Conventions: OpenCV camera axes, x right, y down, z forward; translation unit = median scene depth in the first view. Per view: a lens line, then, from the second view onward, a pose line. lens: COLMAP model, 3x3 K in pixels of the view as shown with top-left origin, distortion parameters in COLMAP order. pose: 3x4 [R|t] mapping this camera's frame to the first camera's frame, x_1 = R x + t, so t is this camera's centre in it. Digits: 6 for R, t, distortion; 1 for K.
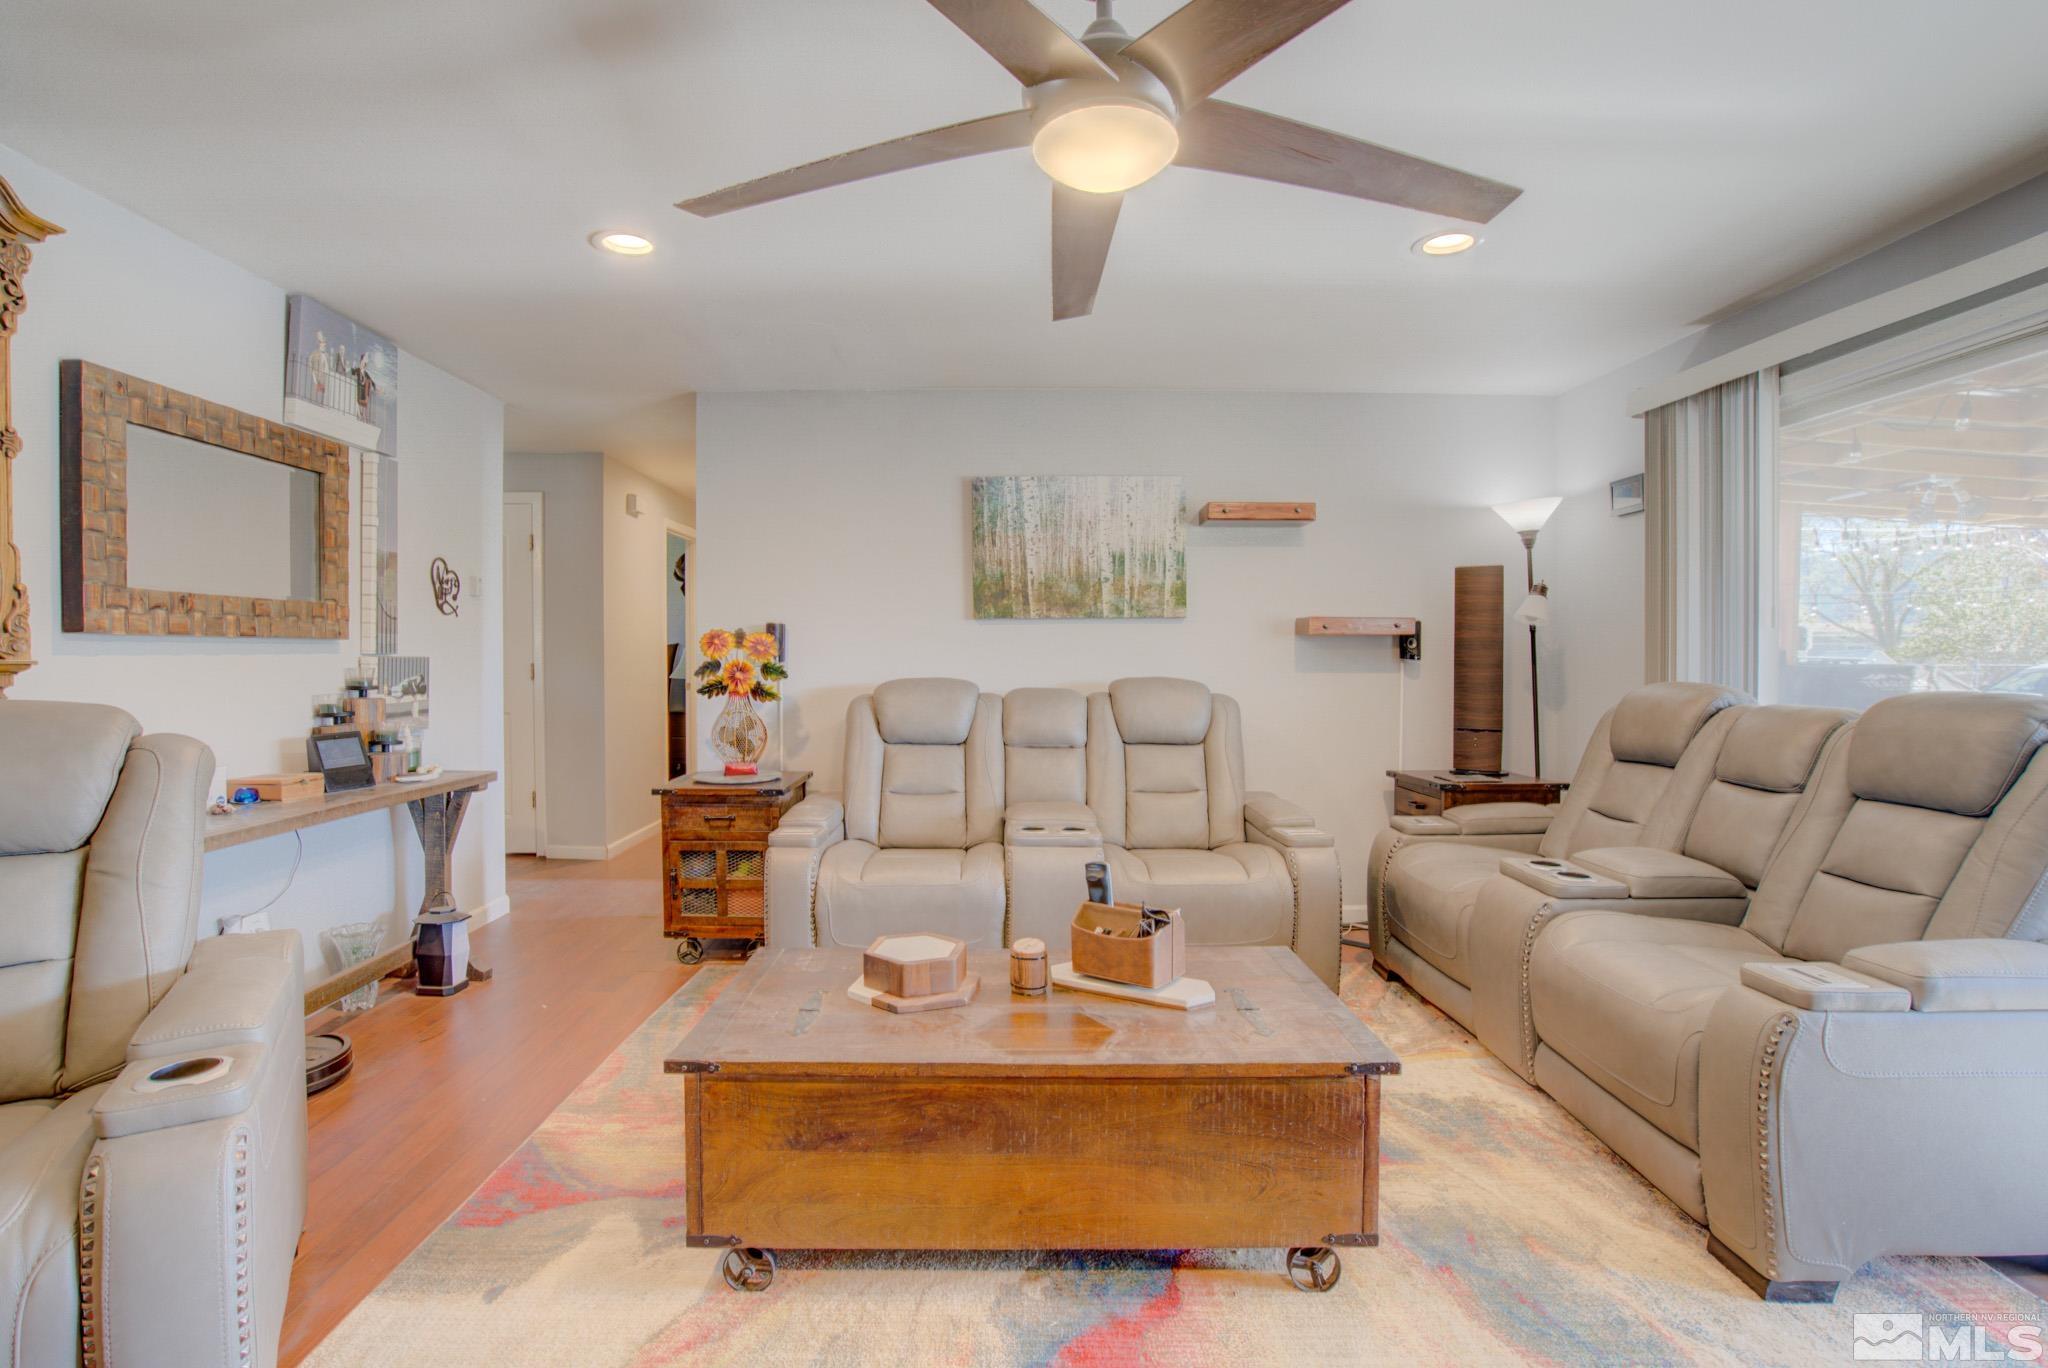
lens RADIAL K [[965.7, 0, 1023.7], [0, 965.7, 673.1], [0, 0, 1]] dist [-0.048094, 0.012192]
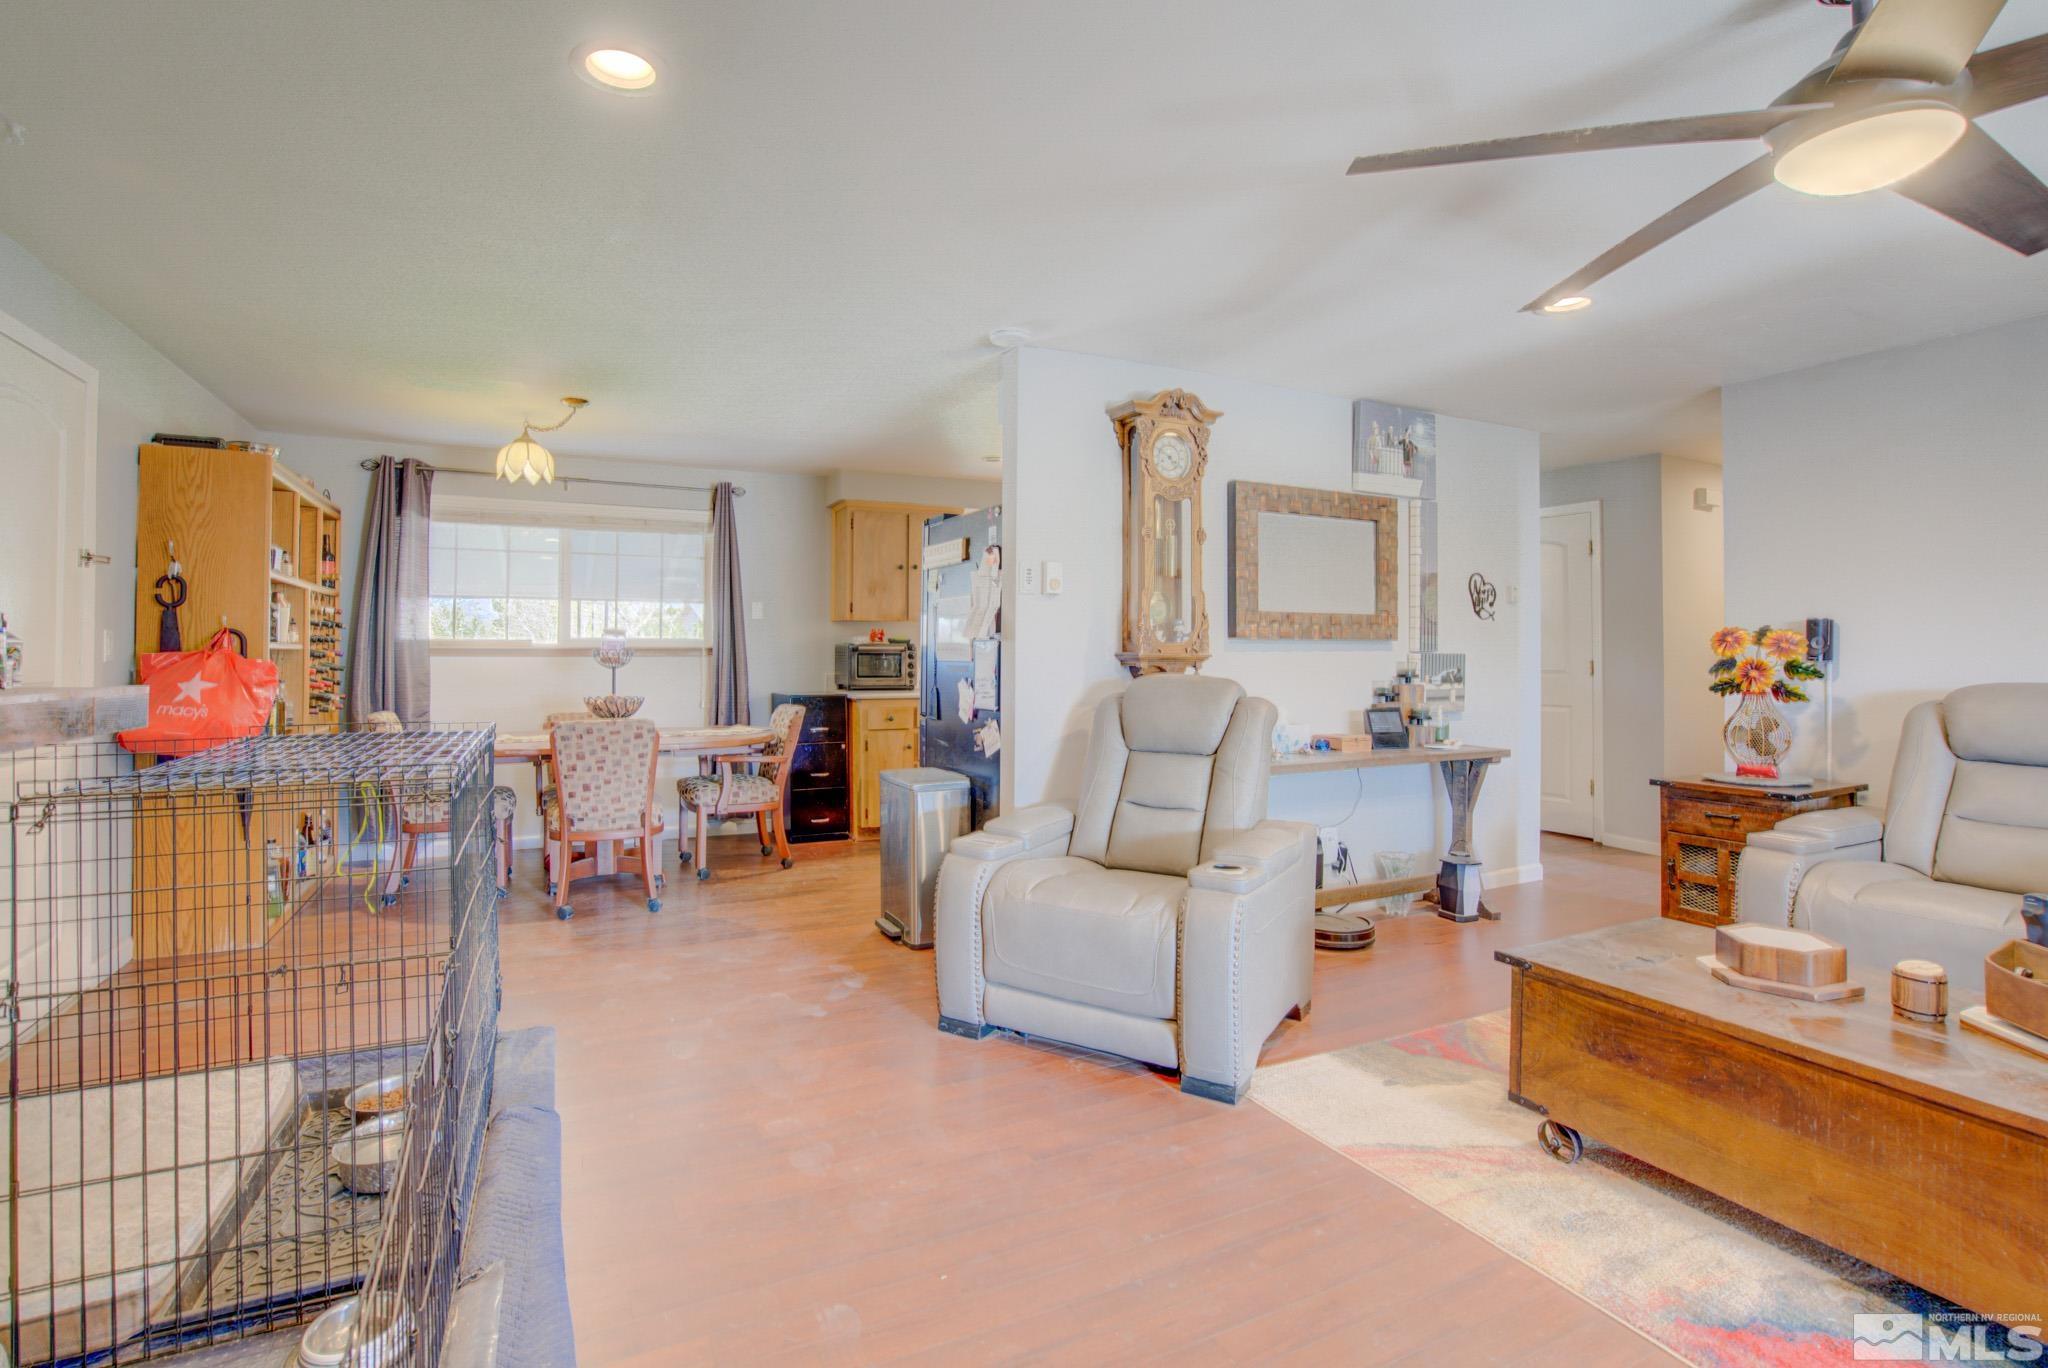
lens RADIAL K [[965.7, 0, 1021.9], [0, 965.7, 669.3], [0, 0, 1]] dist [-0.048094, 0.012192]
pose [[0.461798, 0.016069, -0.886840, 0.255427], [-0.017913, 0.999801, 0.008788, 0.003659], [0.886804, 0.011828, 0.461994, -0.114002]]
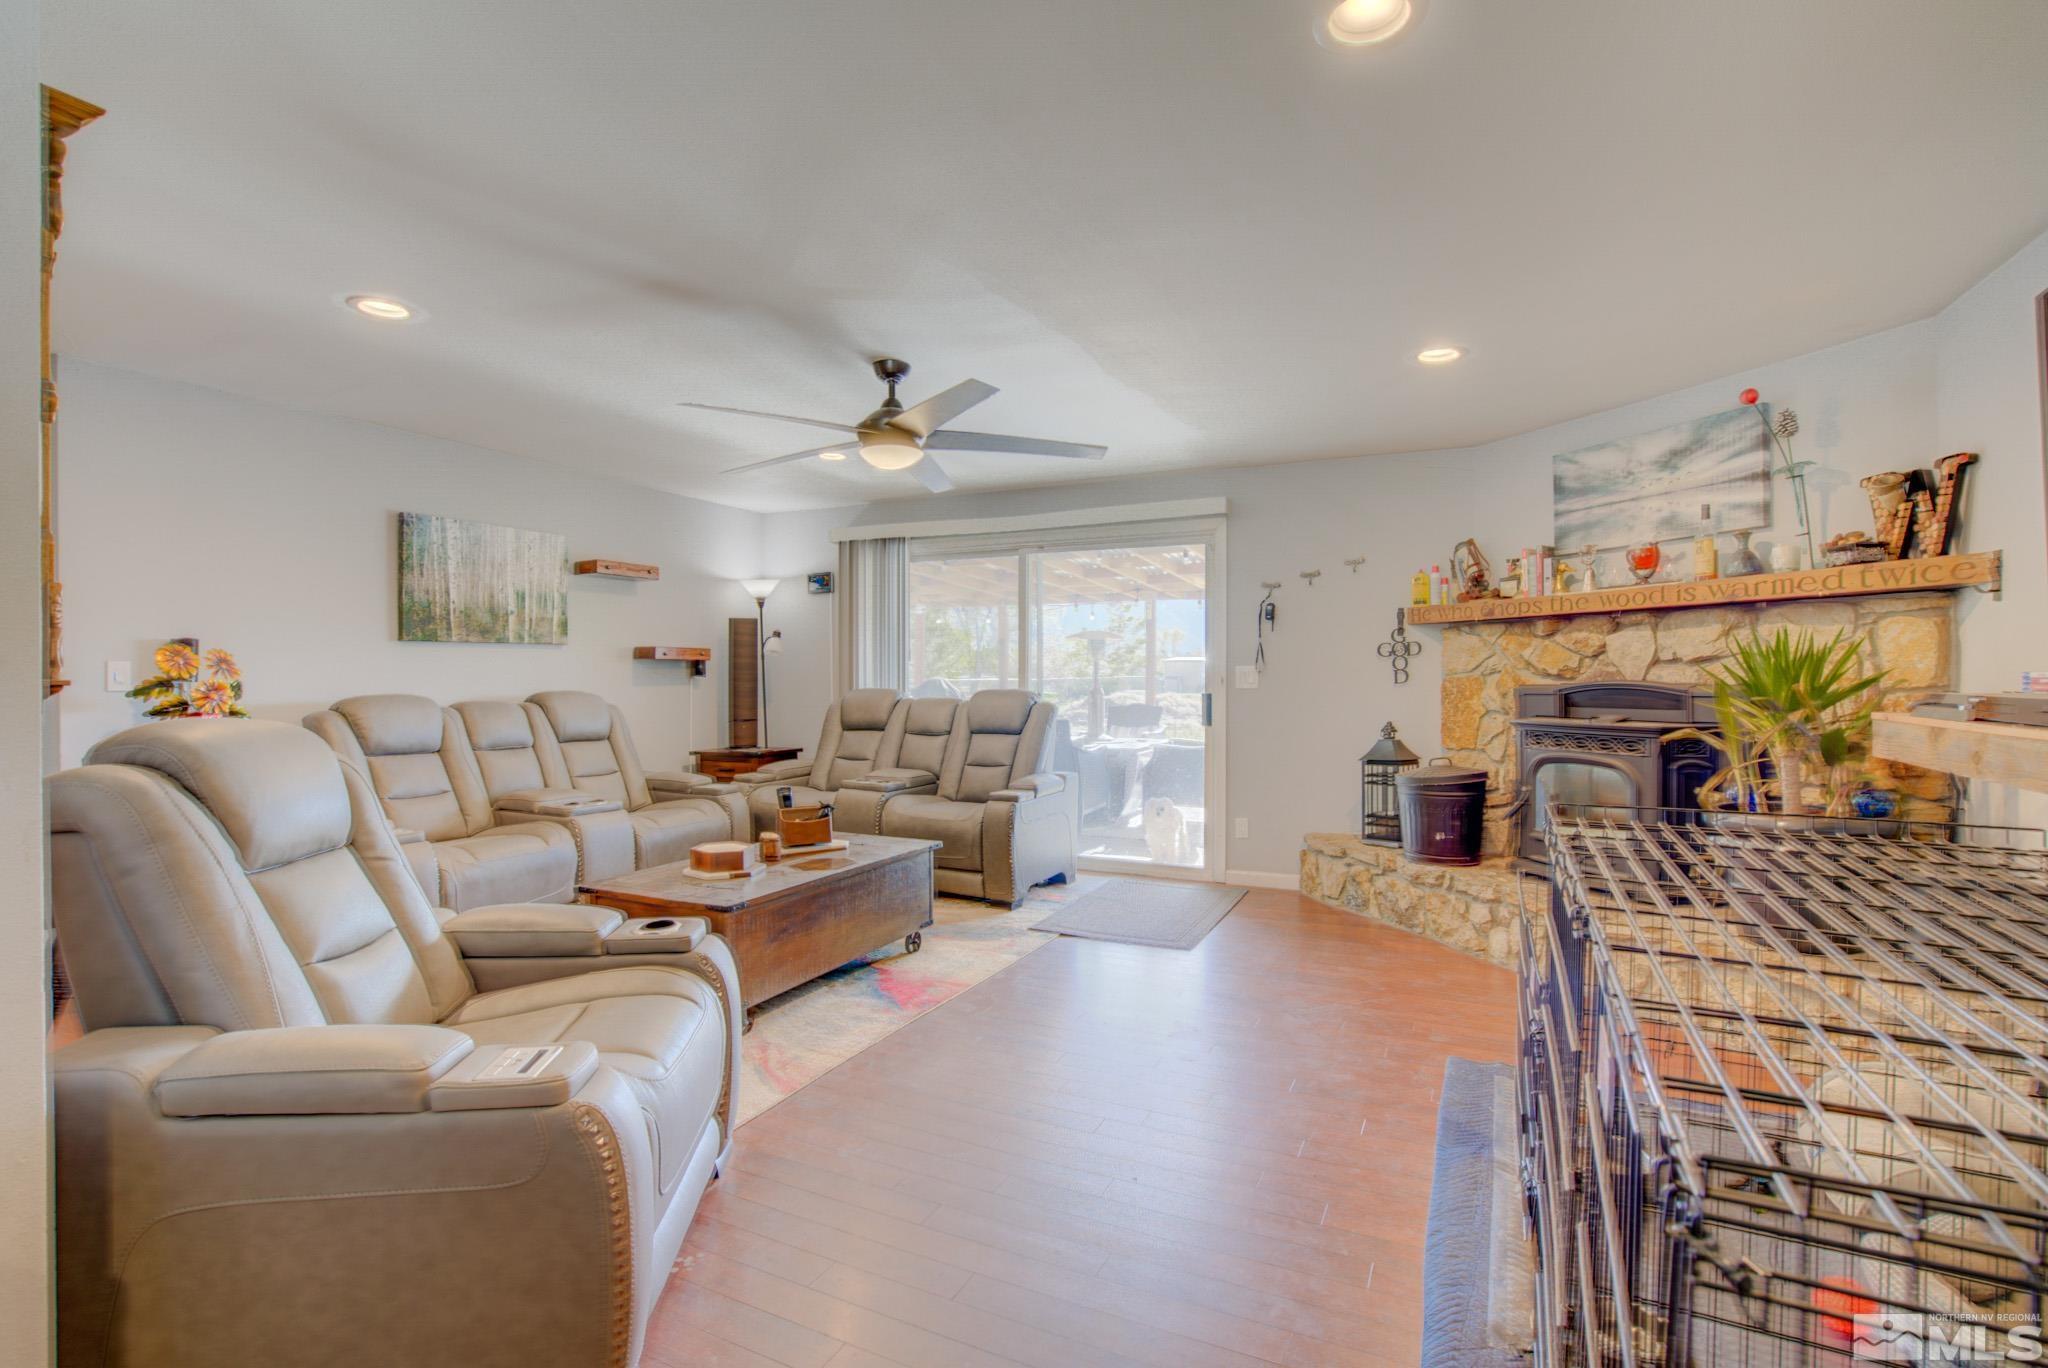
lens RADIAL K [[965.7, 0, 1031.4], [0, 965.7, 680.4], [0, 0, 1]] dist [-0.048094, 0.012192]
pose [[0.427990, -0.009144, 0.903737, -0.867295], [0.011777, 0.999920, 0.004540, -0.009125], [-0.903707, 0.008700, 0.428063, -0.137992]]
